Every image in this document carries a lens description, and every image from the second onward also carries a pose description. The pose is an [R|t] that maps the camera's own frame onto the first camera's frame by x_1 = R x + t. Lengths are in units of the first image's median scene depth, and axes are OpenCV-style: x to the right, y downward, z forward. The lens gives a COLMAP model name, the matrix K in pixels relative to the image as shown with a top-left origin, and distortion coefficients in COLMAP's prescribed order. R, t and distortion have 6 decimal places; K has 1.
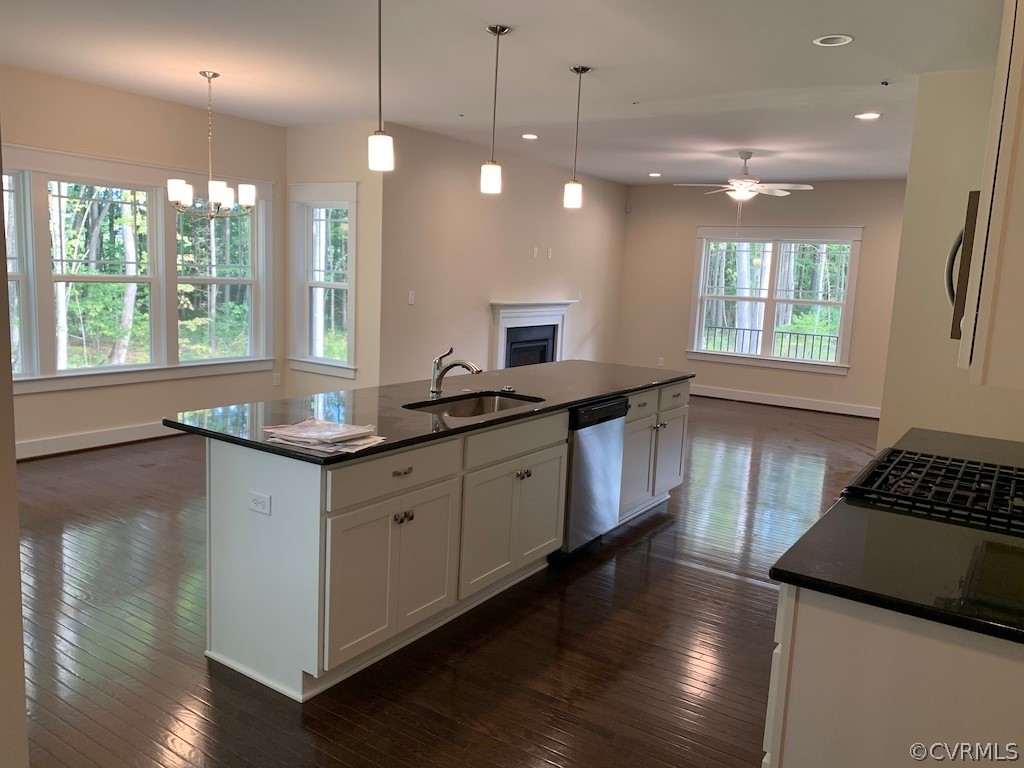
lens RADIAL K [[776.3, 0, 512.0], [0, 776.3, 384.0], [0, 0, 1]] dist [0.047628, -0.007915]
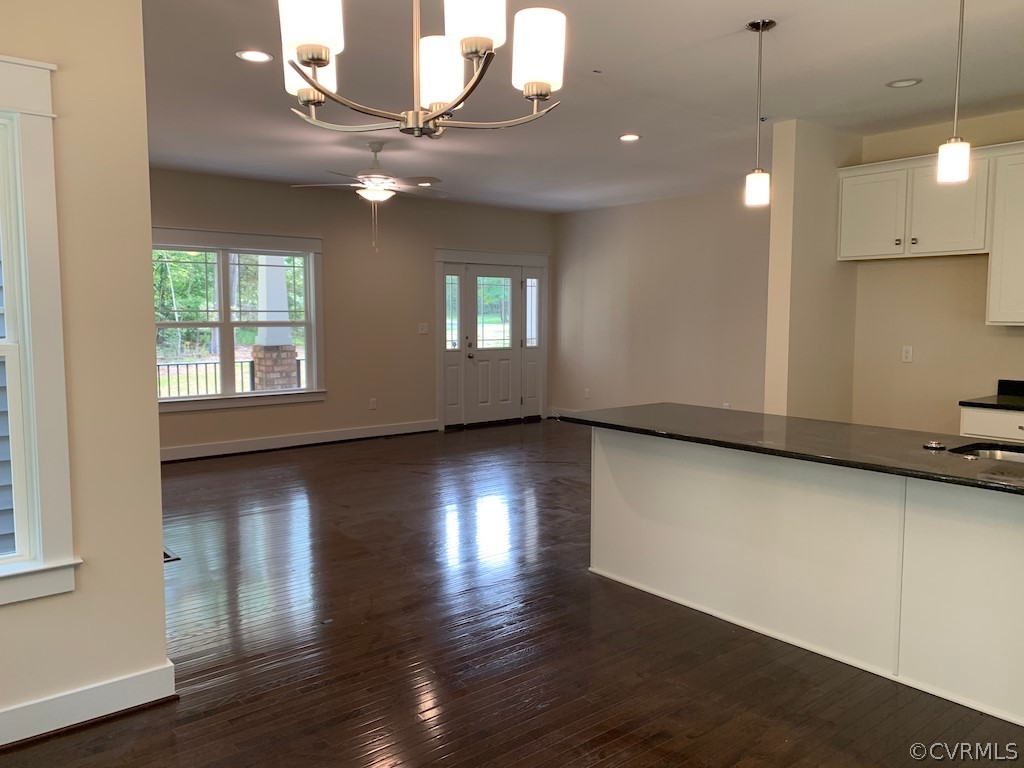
lens RADIAL K [[776.3, 0, 512.0], [0, 776.3, 384.0], [0, 0, 1]] dist [0.047628, -0.007915]
pose [[0.282406, -0.132974, 0.950034, -0.403178], [0.148253, 0.984498, 0.093728, -0.091637], [-0.947770, 0.114377, 0.297742, 0.581092]]
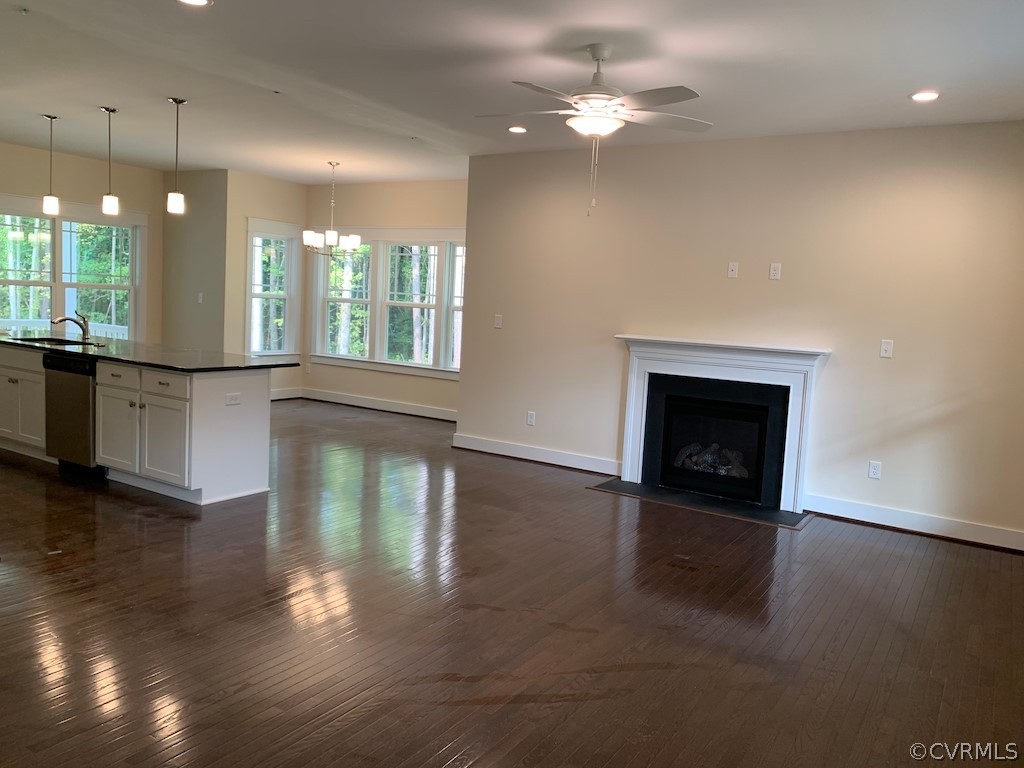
lens RADIAL K [[776.3, 0, 512.0], [0, 776.3, 384.0], [0, 0, 1]] dist [0.047628, -0.007915]
pose [[0.035777, 0.064526, -0.997274, 0.753388], [-0.200815, 0.978023, 0.056076, -0.079737], [0.978976, 0.198262, 0.047949, 0.860160]]
